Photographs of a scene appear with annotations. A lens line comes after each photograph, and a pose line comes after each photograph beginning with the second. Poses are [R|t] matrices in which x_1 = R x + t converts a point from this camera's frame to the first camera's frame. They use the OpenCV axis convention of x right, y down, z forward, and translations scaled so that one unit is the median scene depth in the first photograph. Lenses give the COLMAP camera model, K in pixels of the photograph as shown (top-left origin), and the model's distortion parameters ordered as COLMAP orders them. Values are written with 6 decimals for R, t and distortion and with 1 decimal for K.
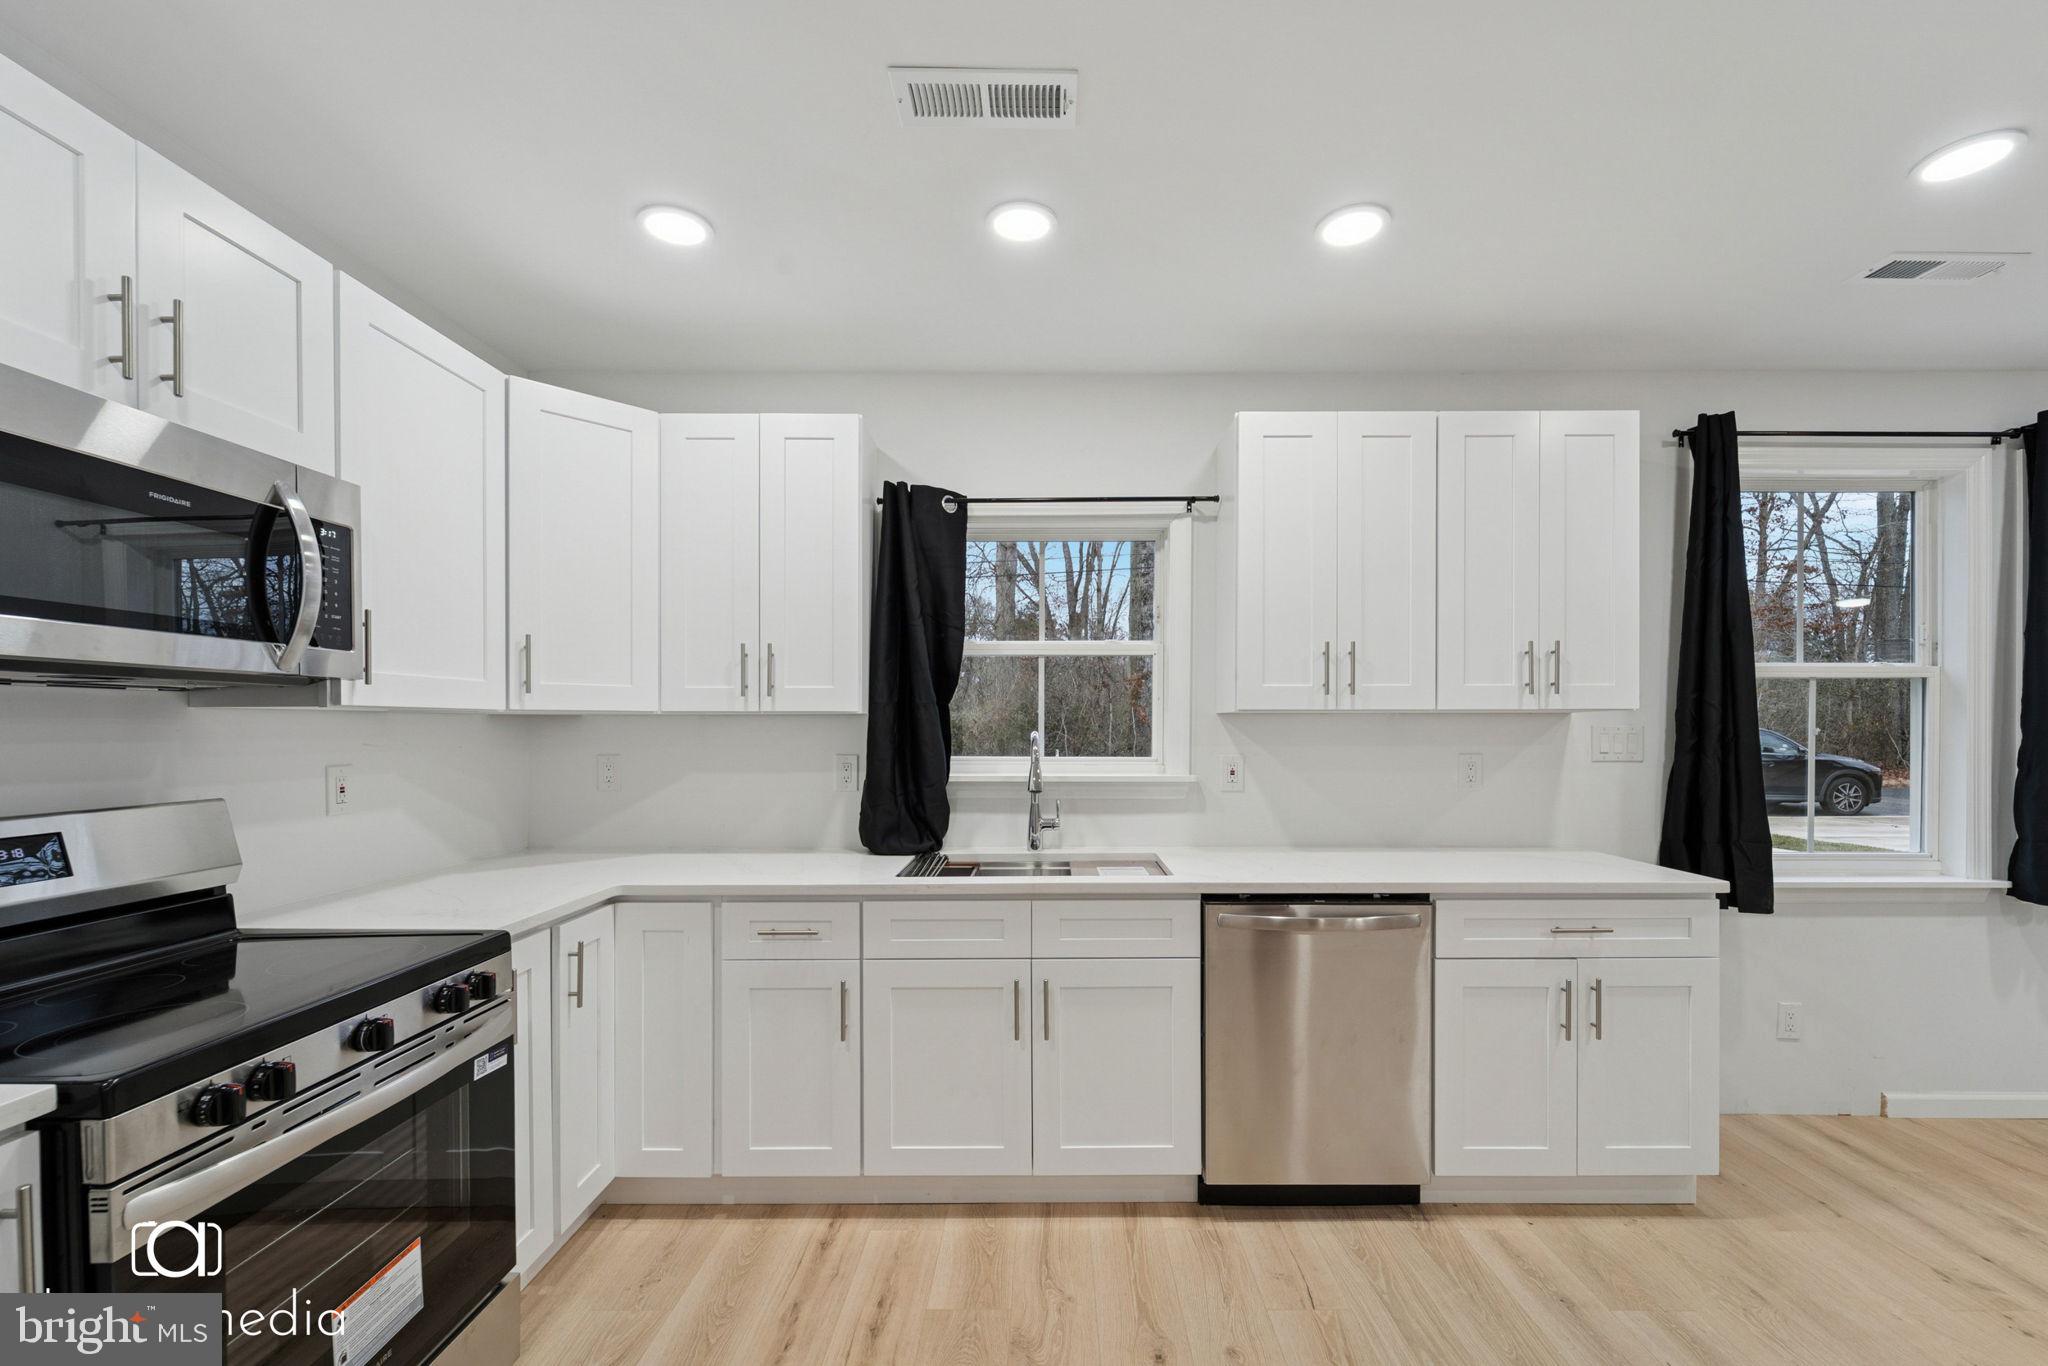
lens RADIAL K [[845.6, 0, 1042.1], [0, 845.6, 728.2], [0, 0, 1]] dist [-0.001279, -0.000292]
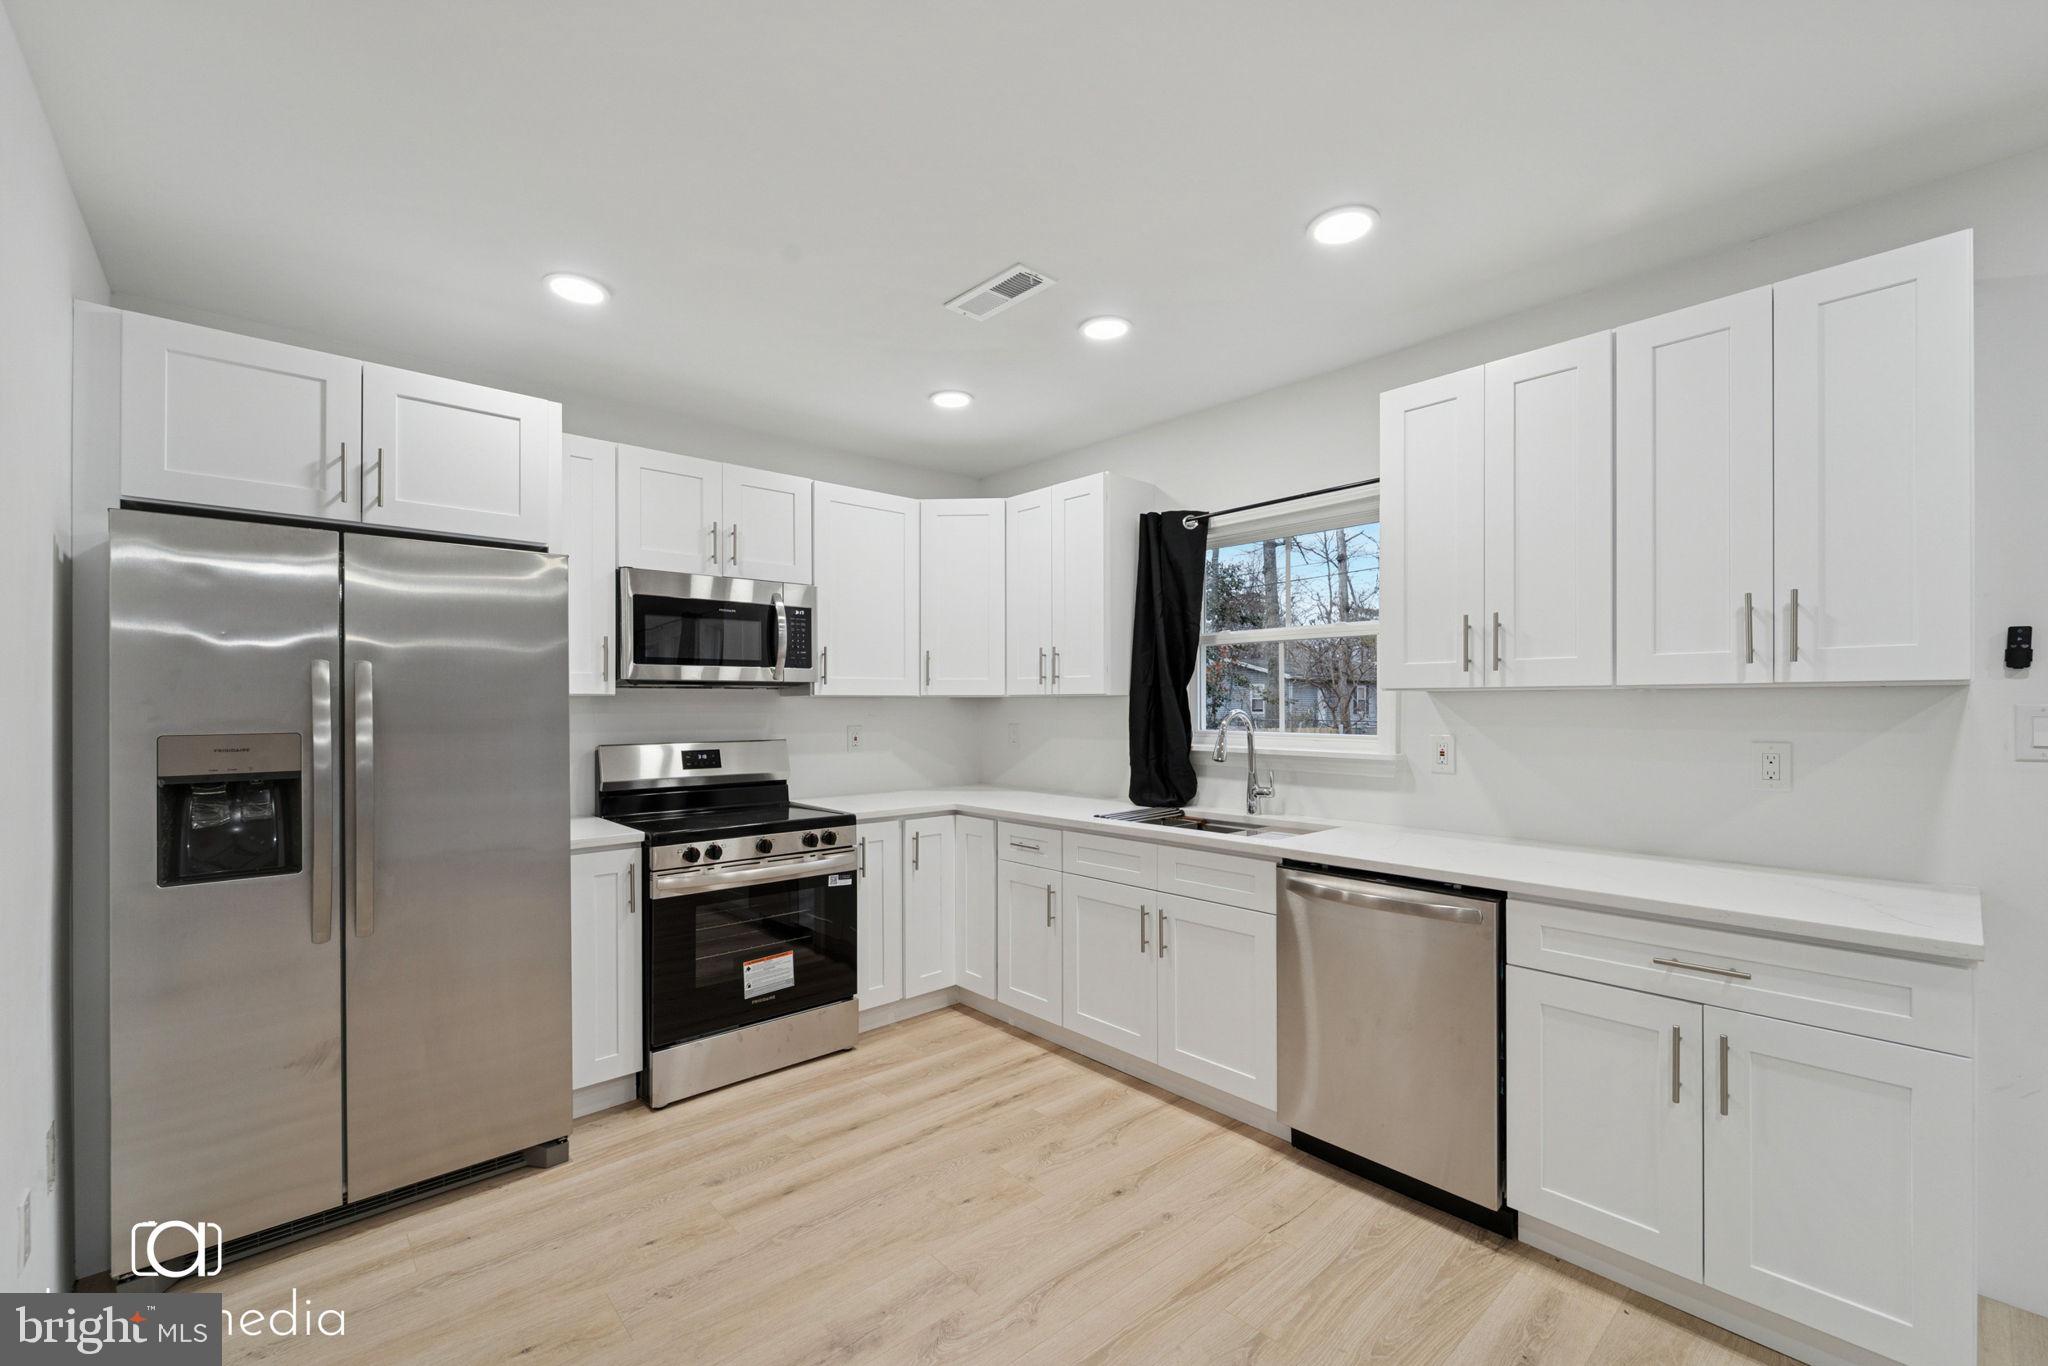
lens RADIAL K [[843.7, 0, 1025.3], [0, 843.7, 695.5], [0, 0, 1]] dist [-0.001005, -0.000423]
pose [[0.670680, -0.007872, -0.741705, 0.703959], [0.000229, 0.999946, -0.010406, -0.003552], [0.741747, 0.006809, 0.670646, 0.013418]]
